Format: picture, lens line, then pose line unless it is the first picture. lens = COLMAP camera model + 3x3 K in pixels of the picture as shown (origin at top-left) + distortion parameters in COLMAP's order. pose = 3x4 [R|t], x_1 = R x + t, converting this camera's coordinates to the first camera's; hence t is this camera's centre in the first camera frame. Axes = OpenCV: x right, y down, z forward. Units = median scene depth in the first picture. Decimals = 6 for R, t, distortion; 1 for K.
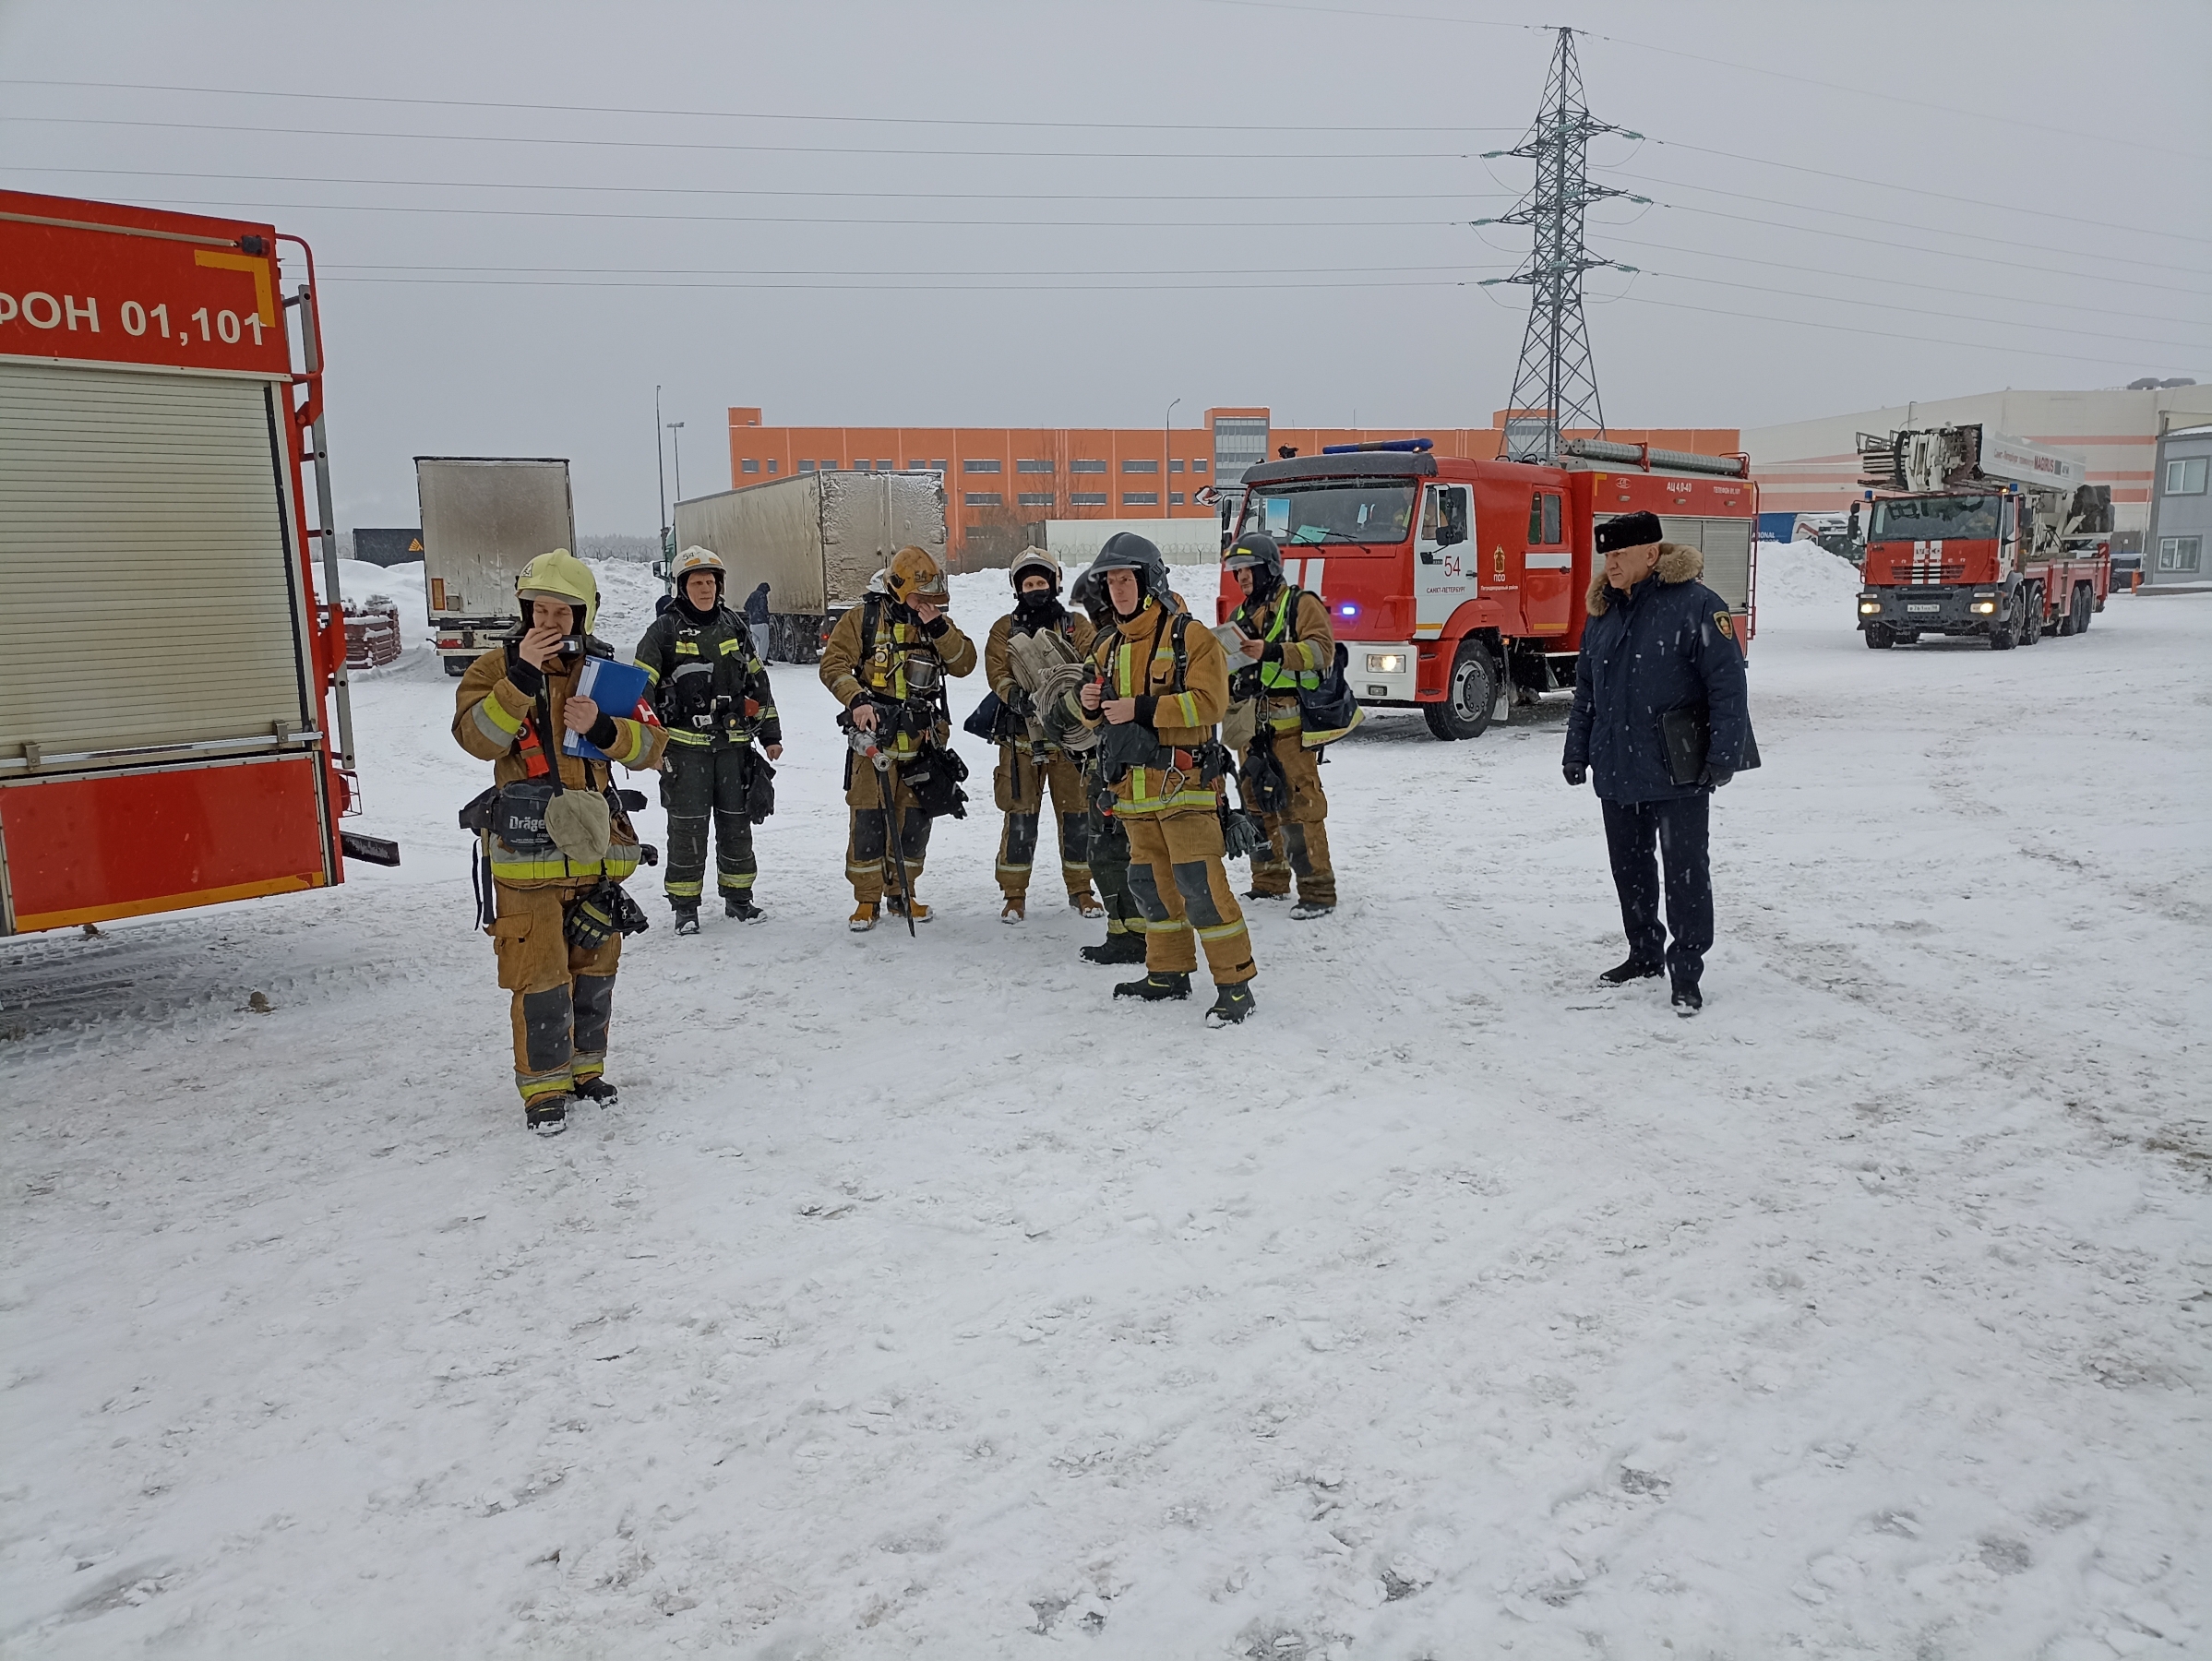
lens RADIAL K [[1655.8, 0, 1108.6], [0, 1655.8, 842.0], [0, 0, 1]] dist [0.035614, -0.018852]
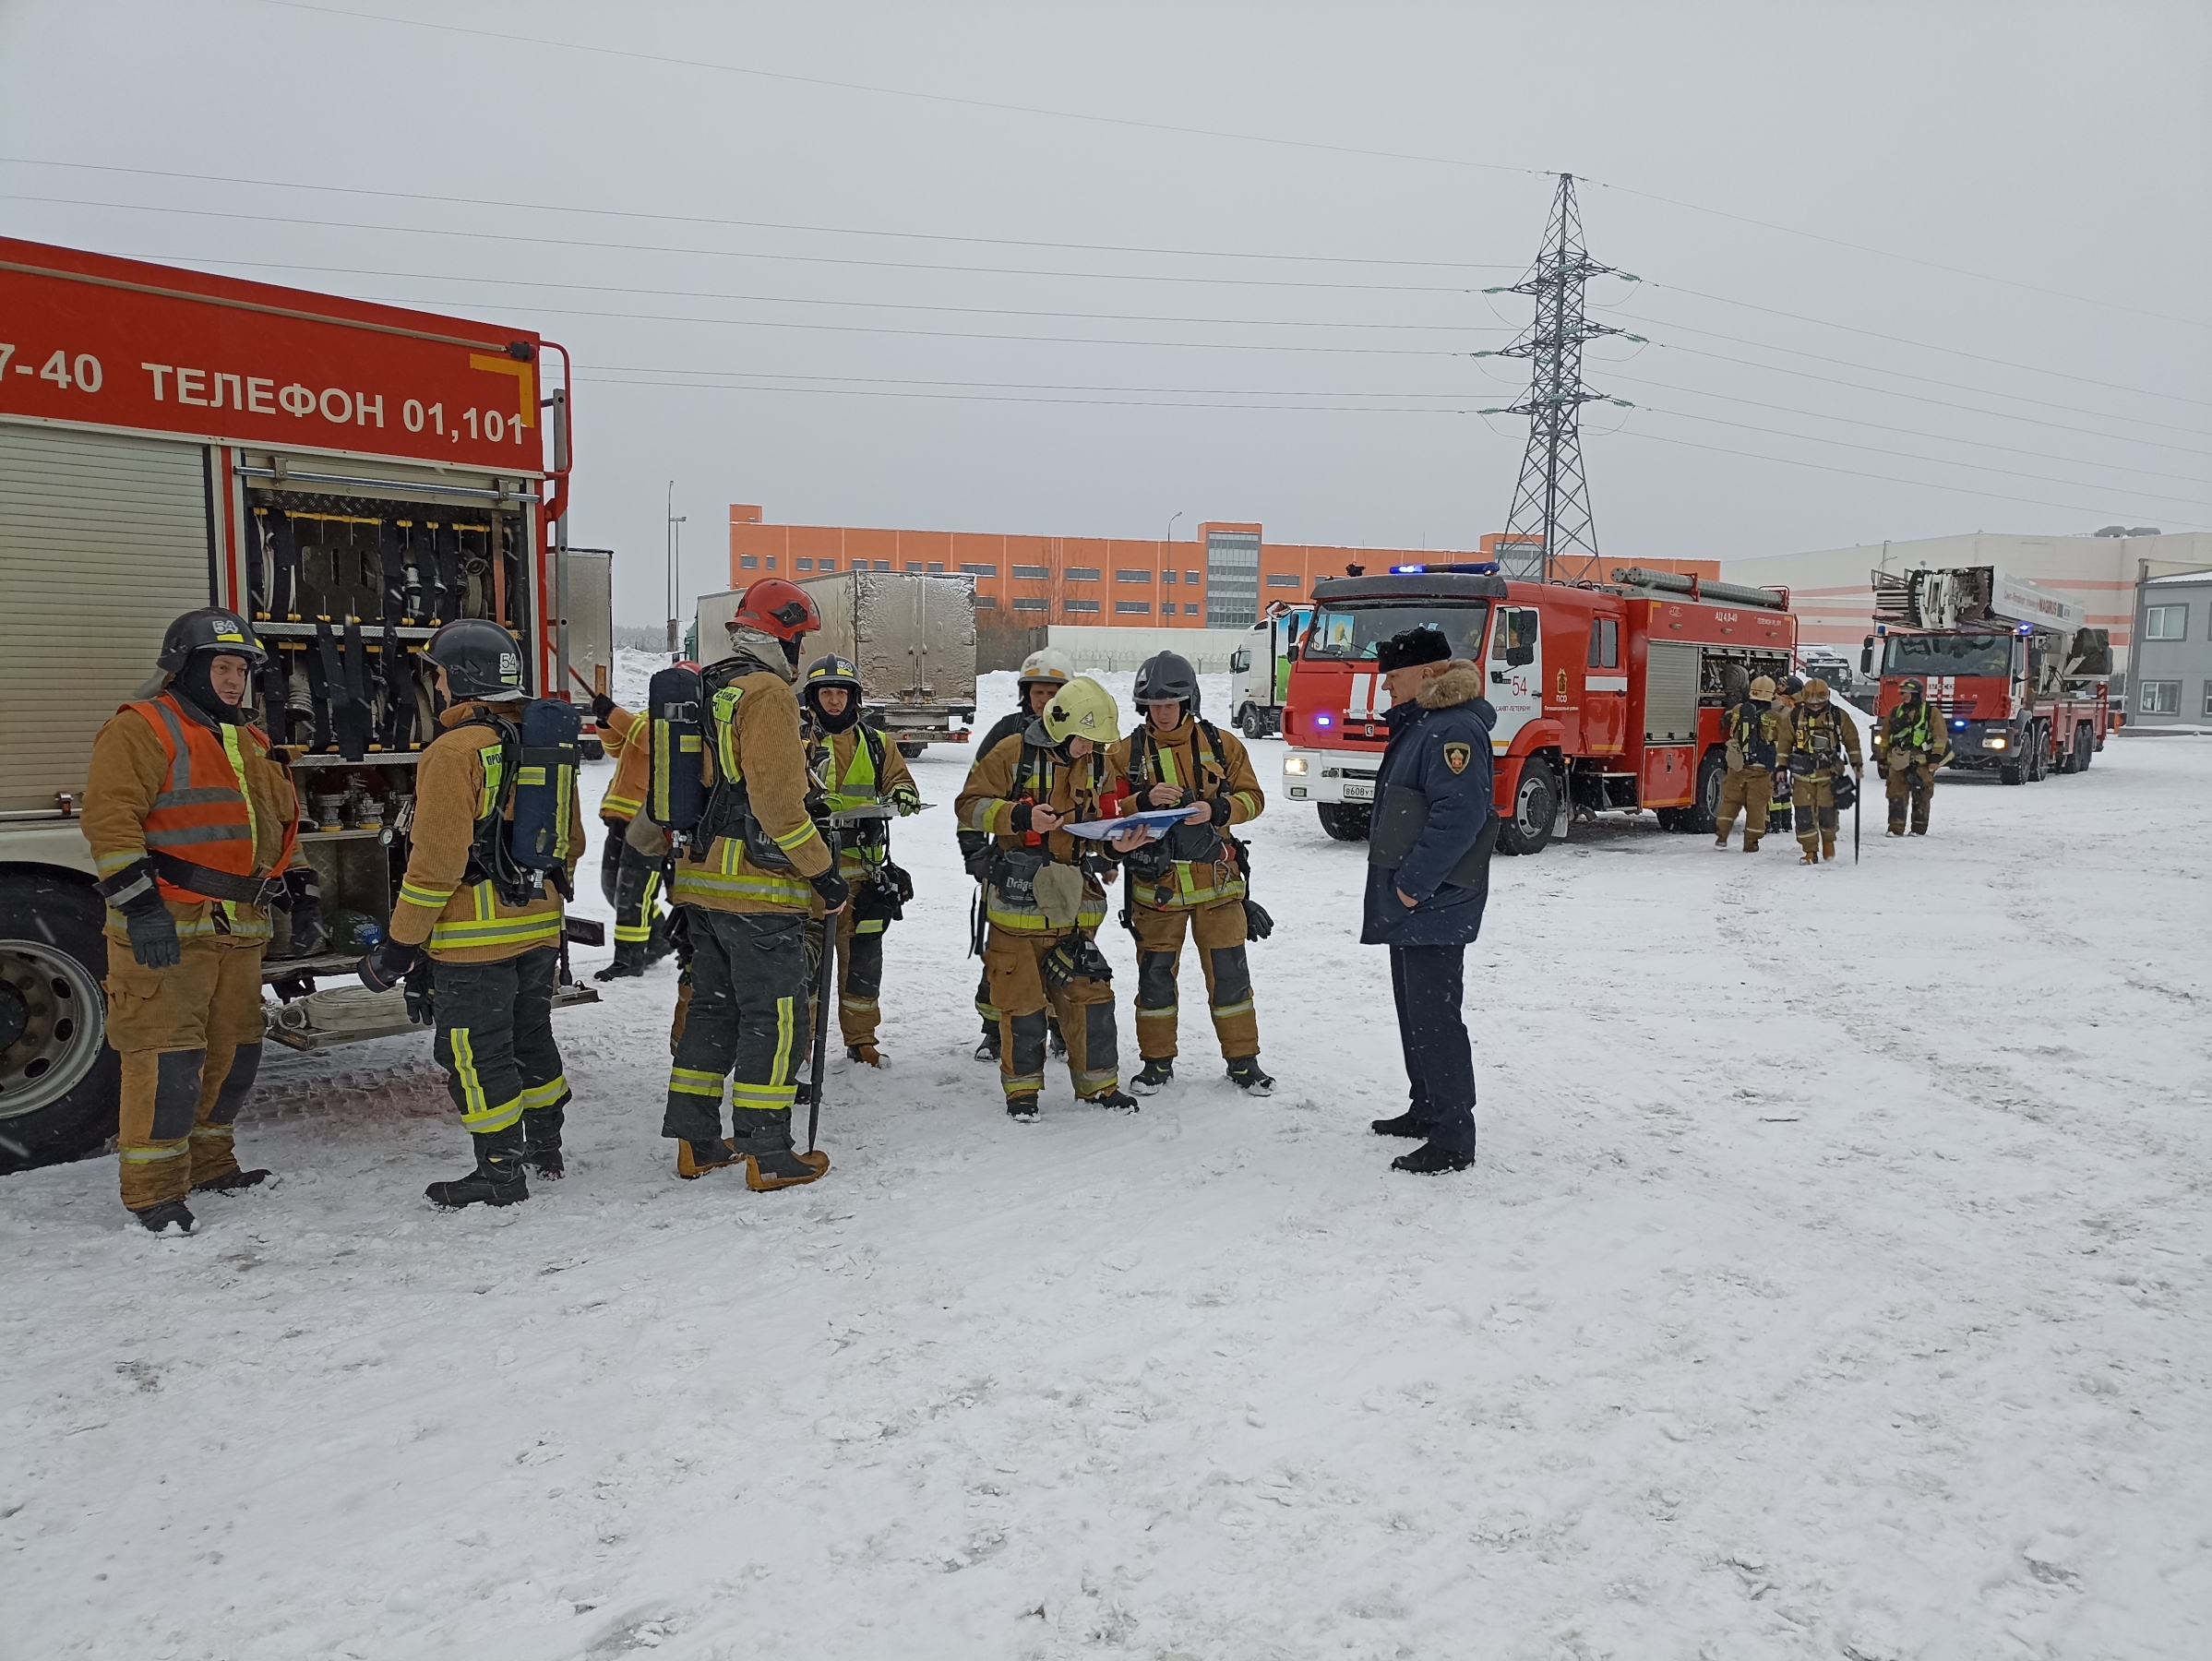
lens RADIAL K [[1655.8, 0, 1108.6], [0, 1655.8, 842.0], [0, 0, 1]] dist [0.035614, -0.018852]
pose [[0.999349, 0.032399, 0.015886, -0.159908], [-0.031343, 0.997538, -0.062737, 0.006129], [-0.017880, 0.062198, 0.997904, -0.035147]]
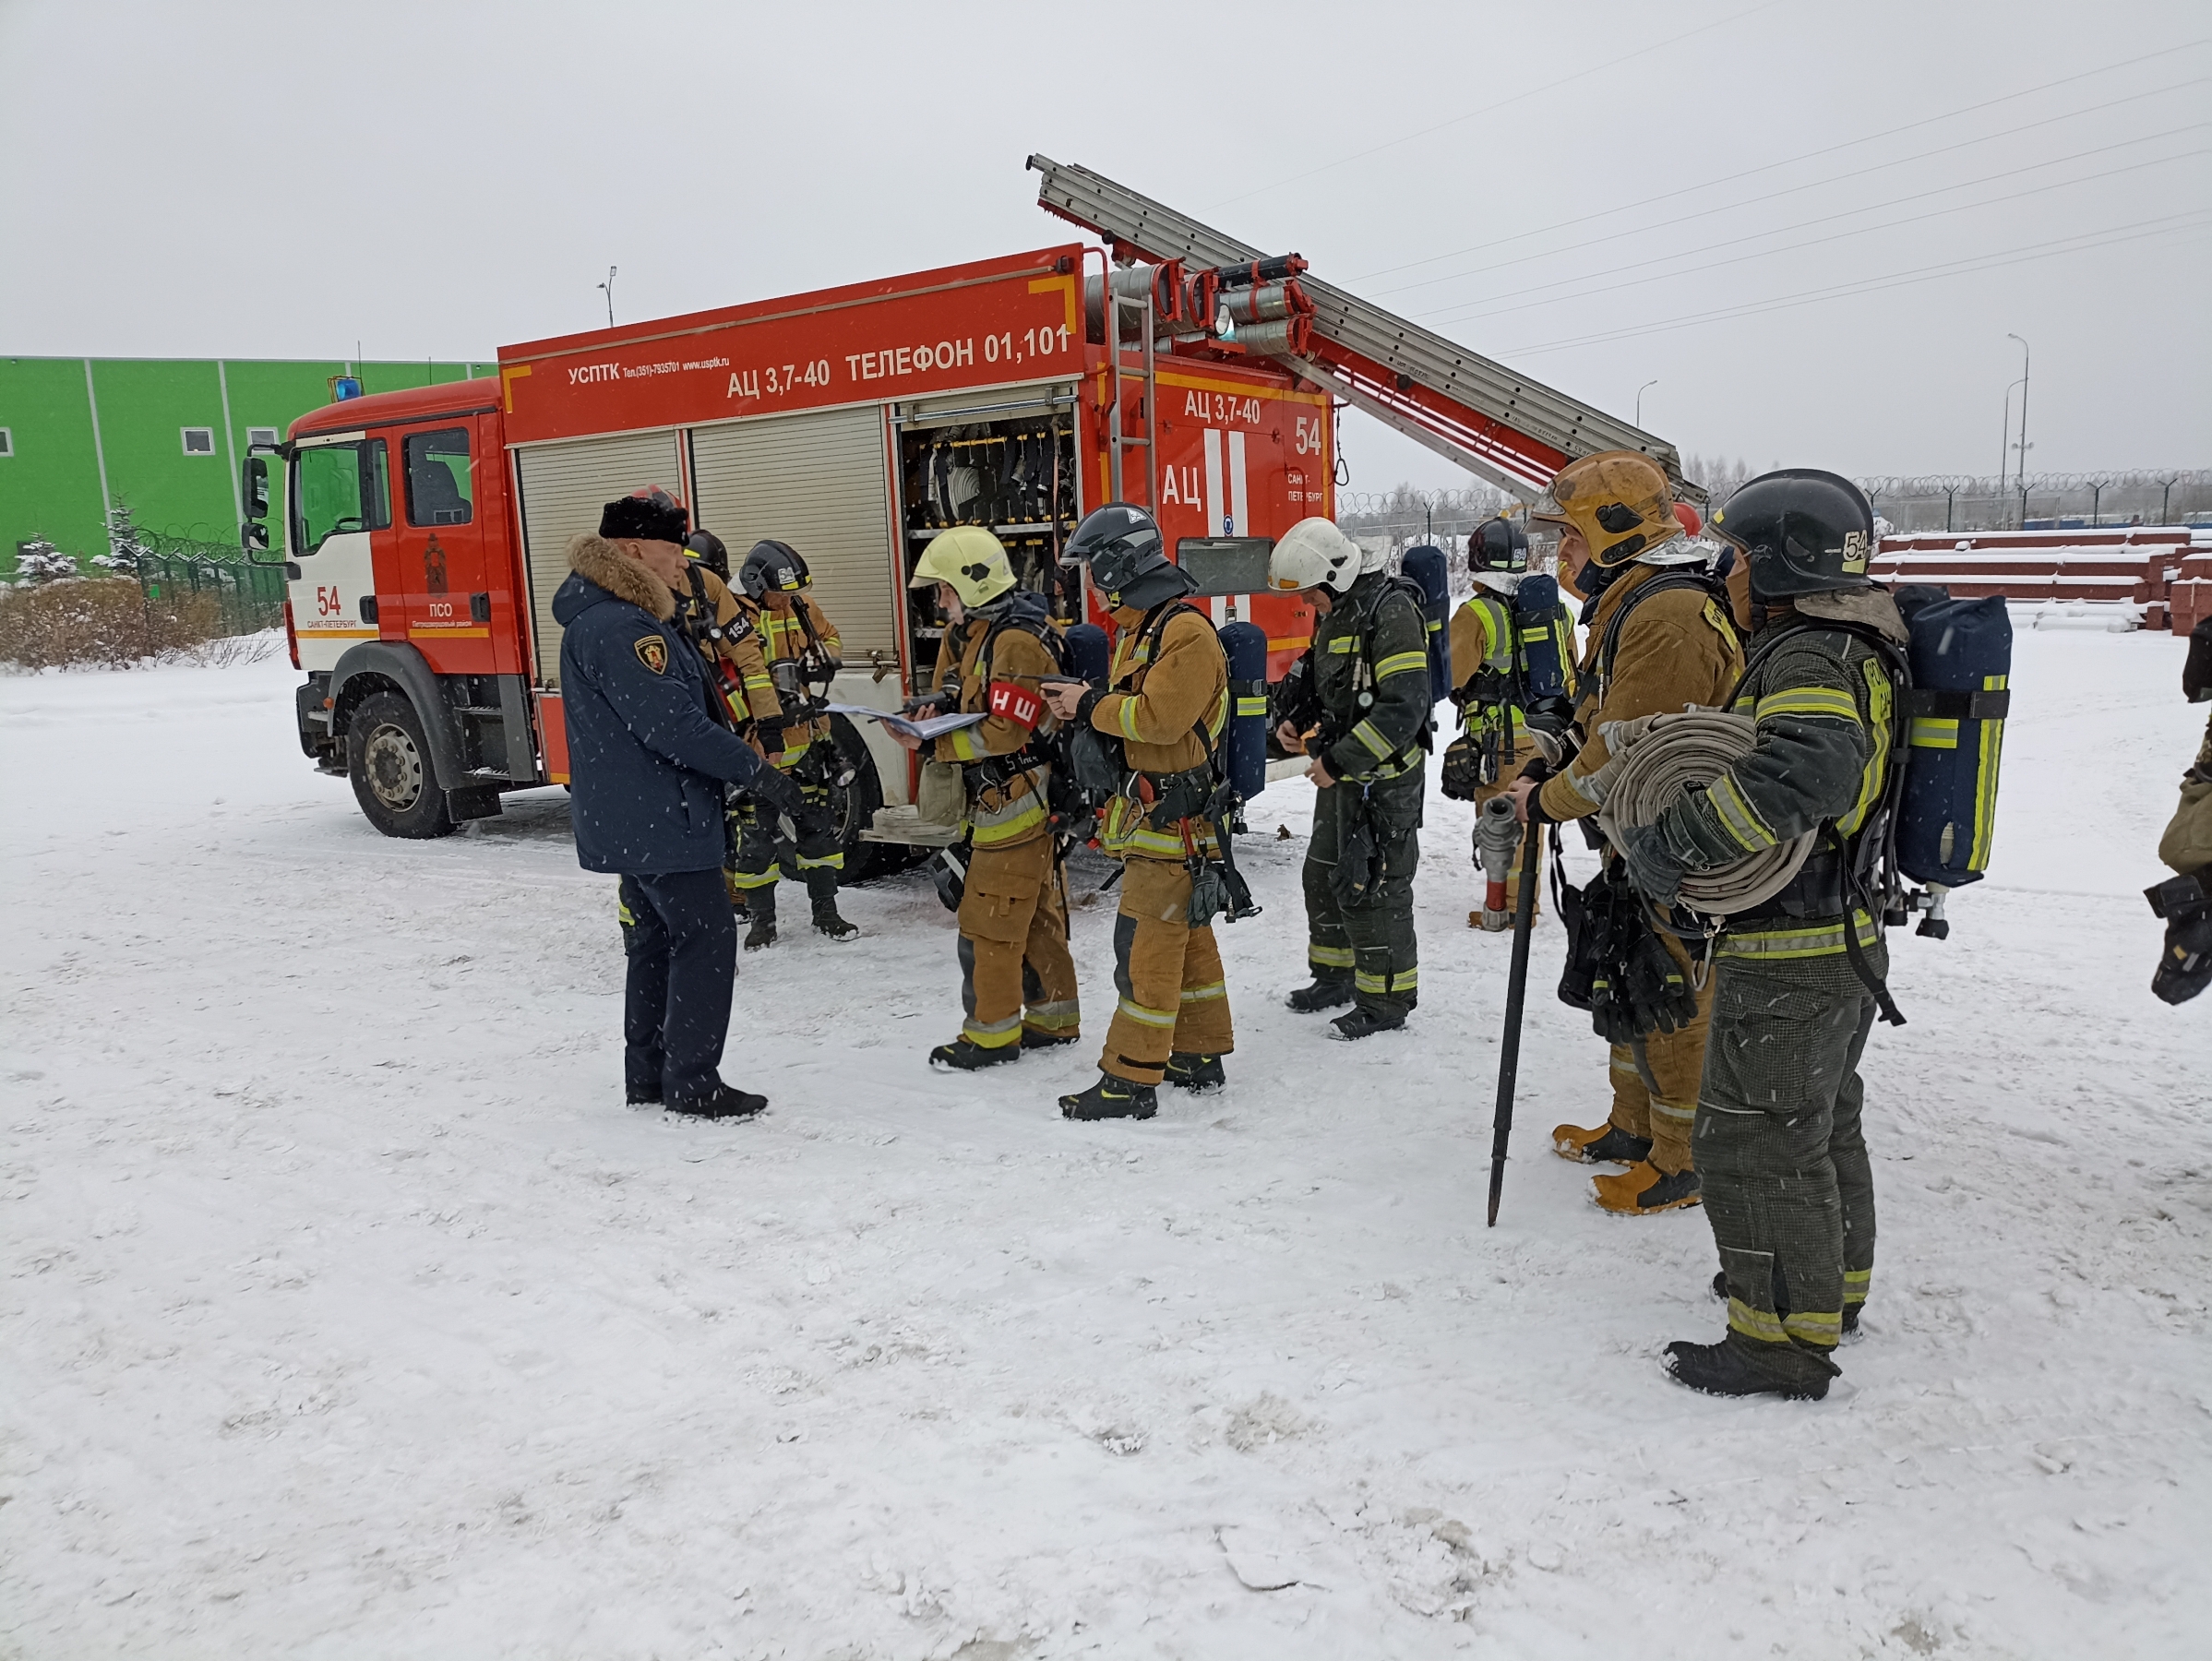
lens RADIAL K [[1587.1, 0, 1107.5], [0, 1587.1, 862.0], [0, 0, 1]] dist [0.003716, -0.000951]
pose [[0.143031, 0.193288, -0.970660, 0.708921], [-0.127032, 0.976218, 0.175676, -0.158788], [0.981532, 0.098178, 0.164184, 0.957245]]
